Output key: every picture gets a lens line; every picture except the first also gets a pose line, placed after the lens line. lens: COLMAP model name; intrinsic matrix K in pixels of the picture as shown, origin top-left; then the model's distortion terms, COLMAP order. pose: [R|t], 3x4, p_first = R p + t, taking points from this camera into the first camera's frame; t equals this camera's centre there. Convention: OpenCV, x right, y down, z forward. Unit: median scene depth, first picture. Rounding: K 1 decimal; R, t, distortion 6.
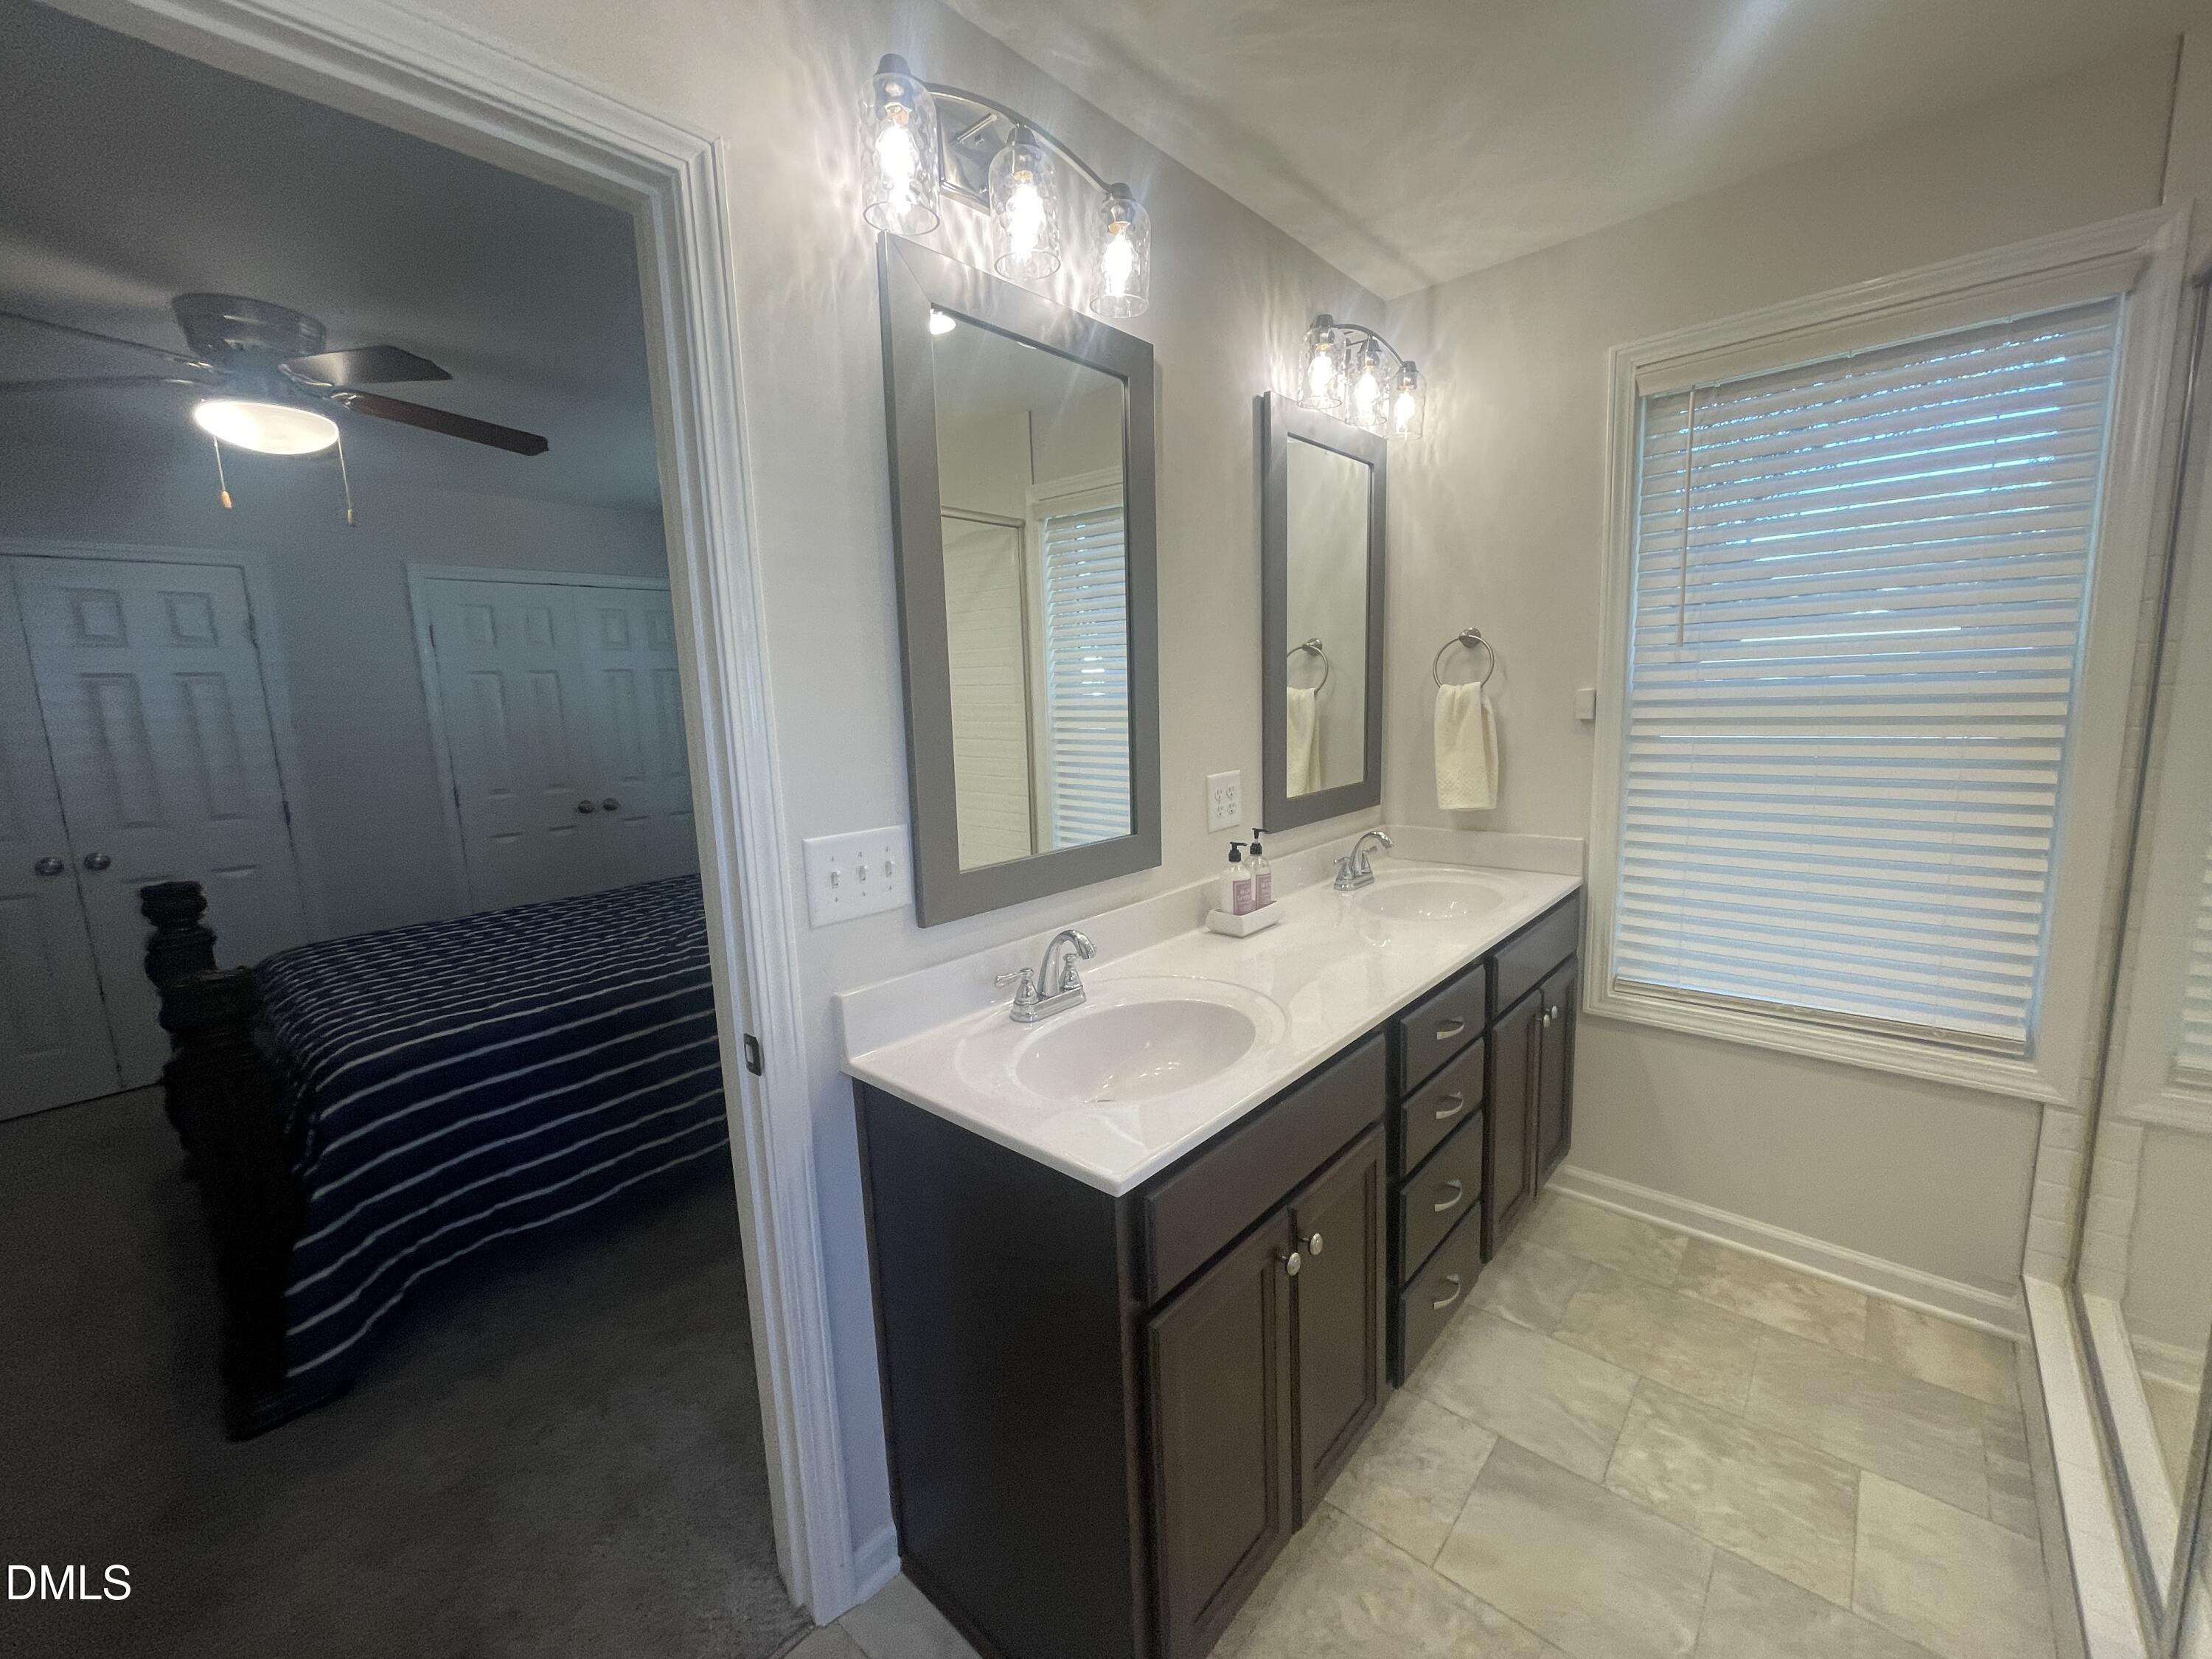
lens RADIAL K [[897.8, 0, 1101.2], [0, 897.8, 822.6], [0, 0, 1]] dist [0.005677, -0.001494]
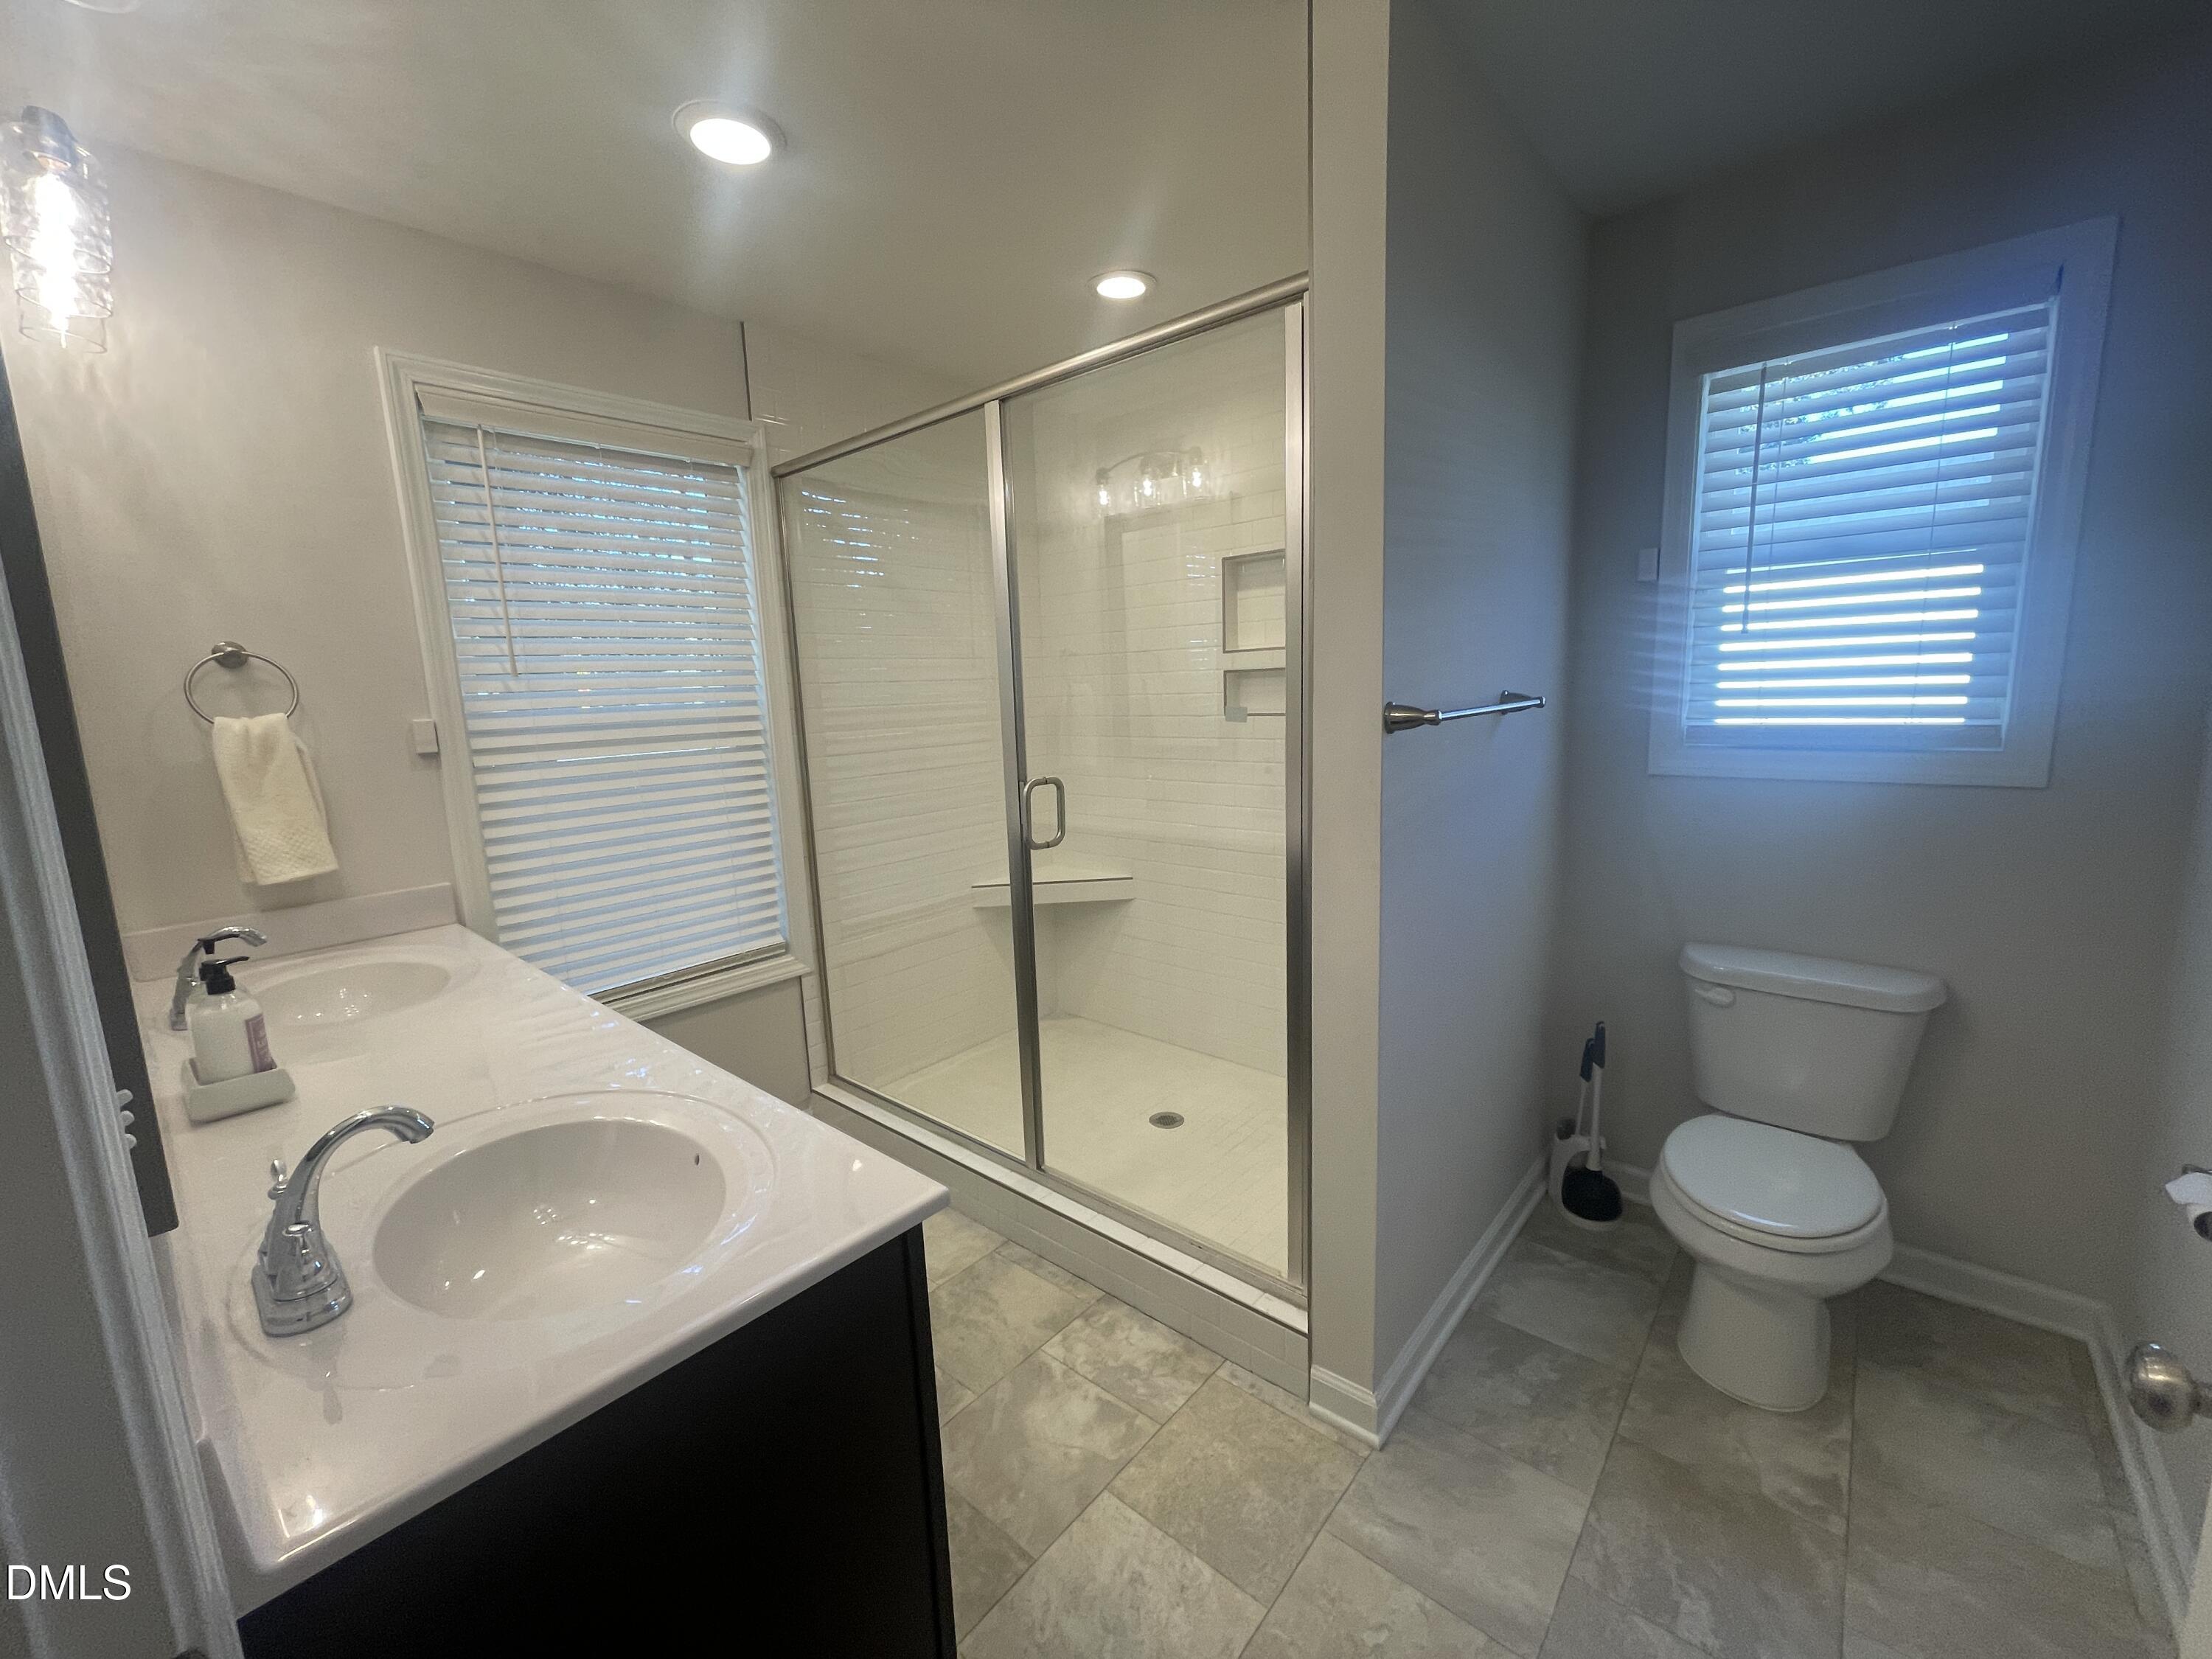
lens RADIAL K [[897.8, 0, 1094.6], [0, 897.8, 819.9], [0, 0, 1]] dist [0.005677, -0.001494]
pose [[-0.003727, -0.114917, 0.993368, -0.469247], [0.181669, 0.976767, 0.113679, -0.037392], [-0.983353, 0.180888, 0.017237, 0.419201]]
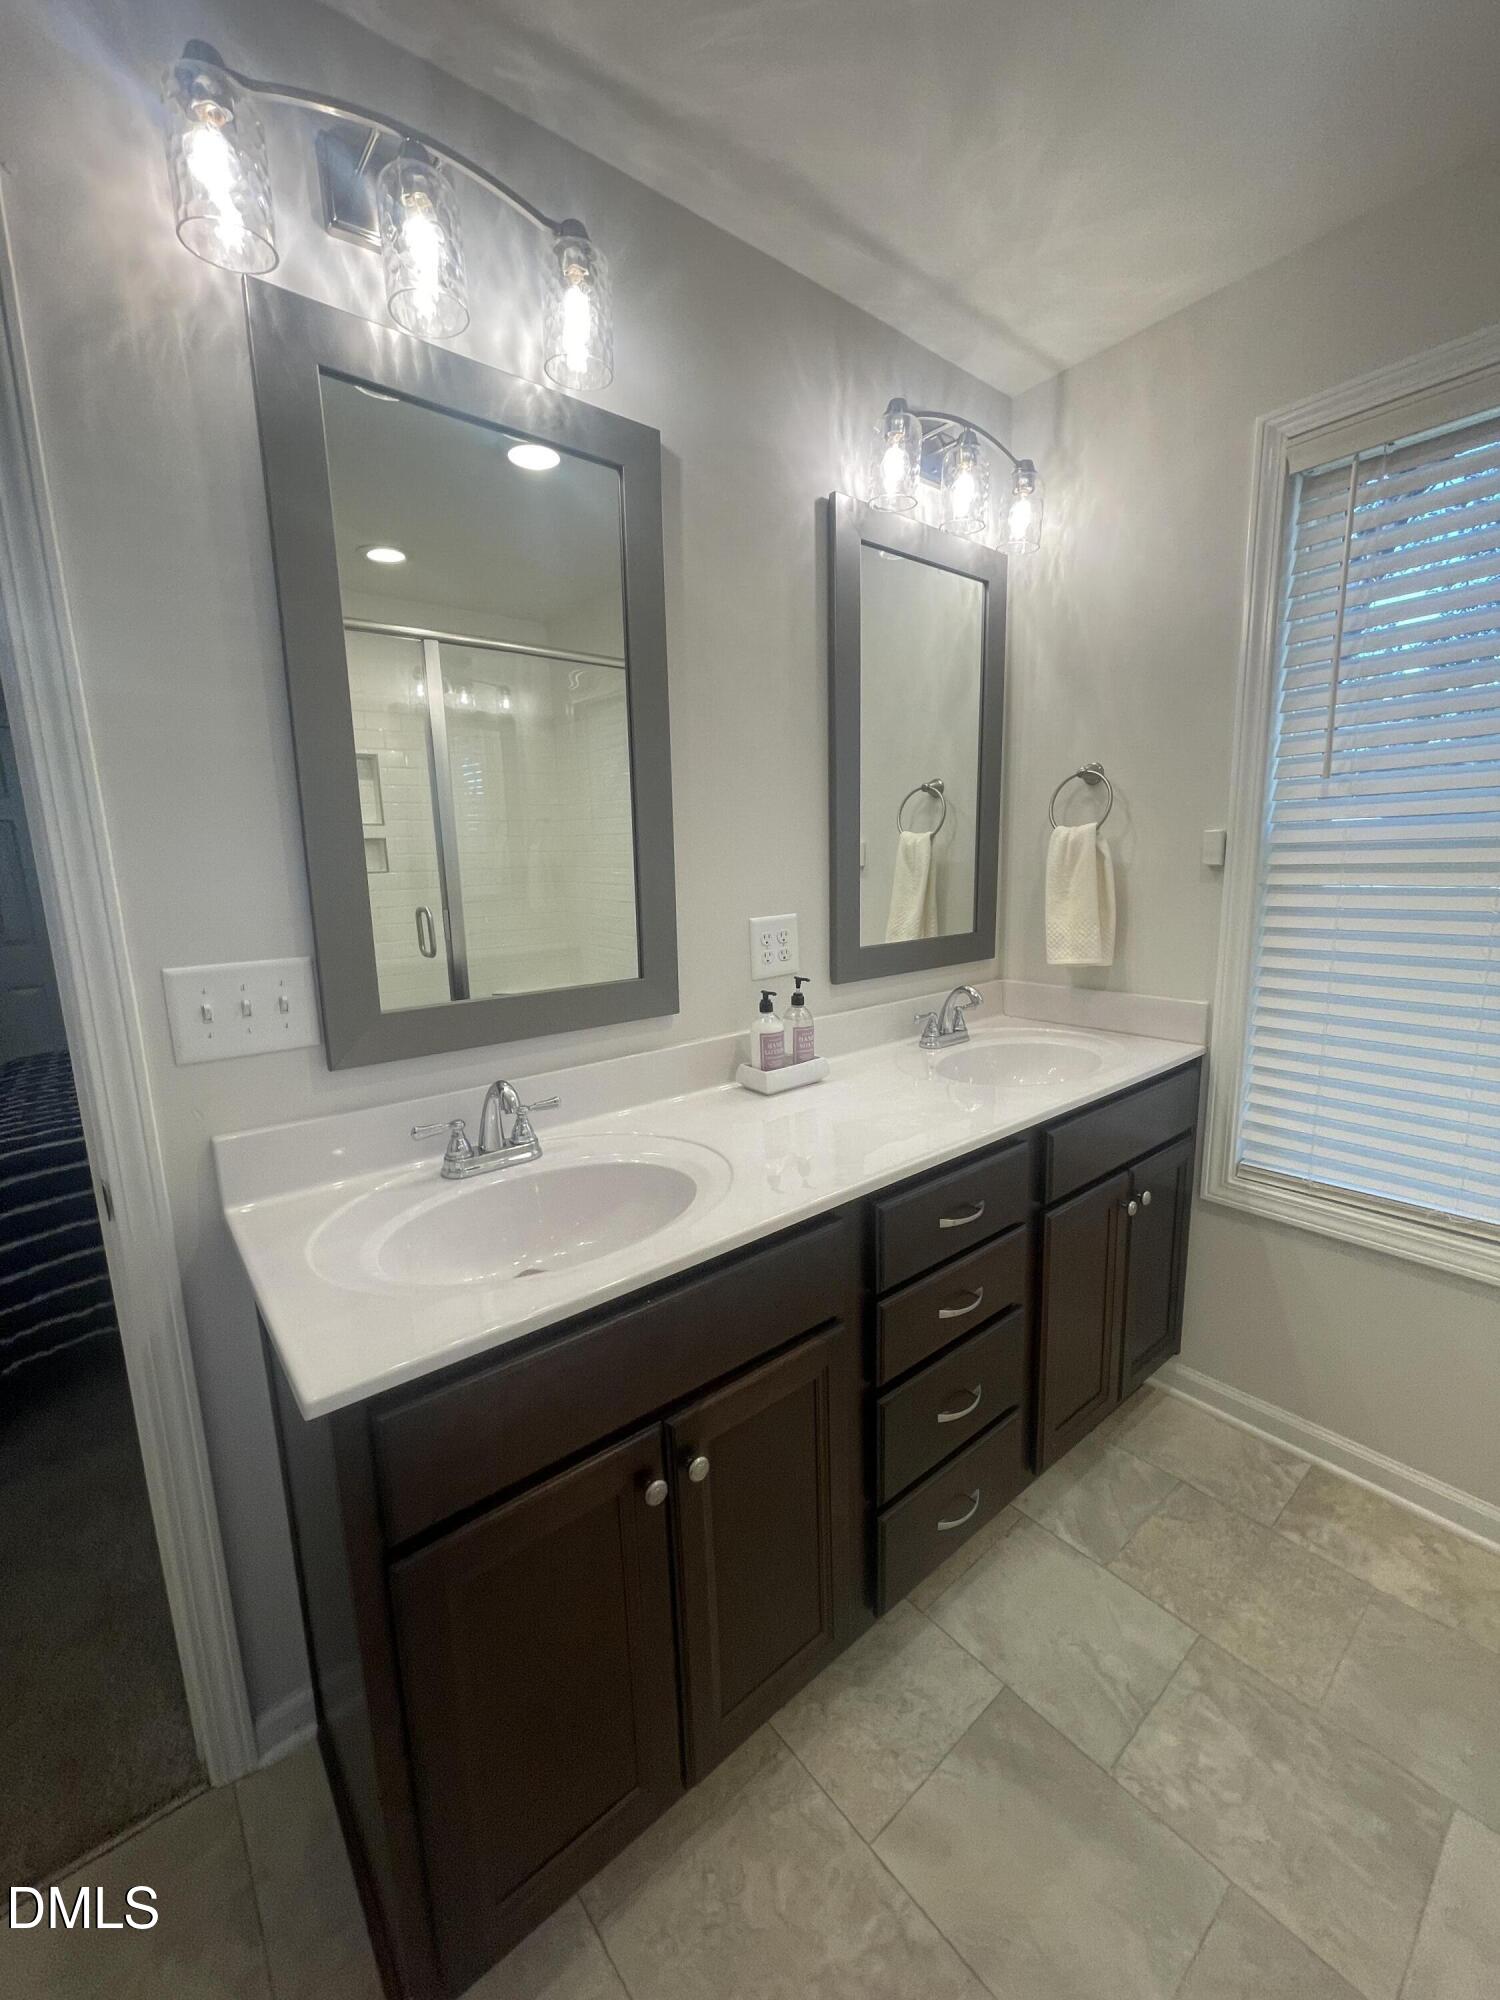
lens RADIAL K [[811.8, 0, 745.2], [0, 811.8, 996.9], [0, 0, 1]] dist [0.005677, -0.001494]
pose [[0.987741, 0.035902, -0.151919, 0.270076], [-0.031366, 0.998991, 0.032154, 0.001357], [0.152920, -0.026995, 0.987870, 0.190504]]
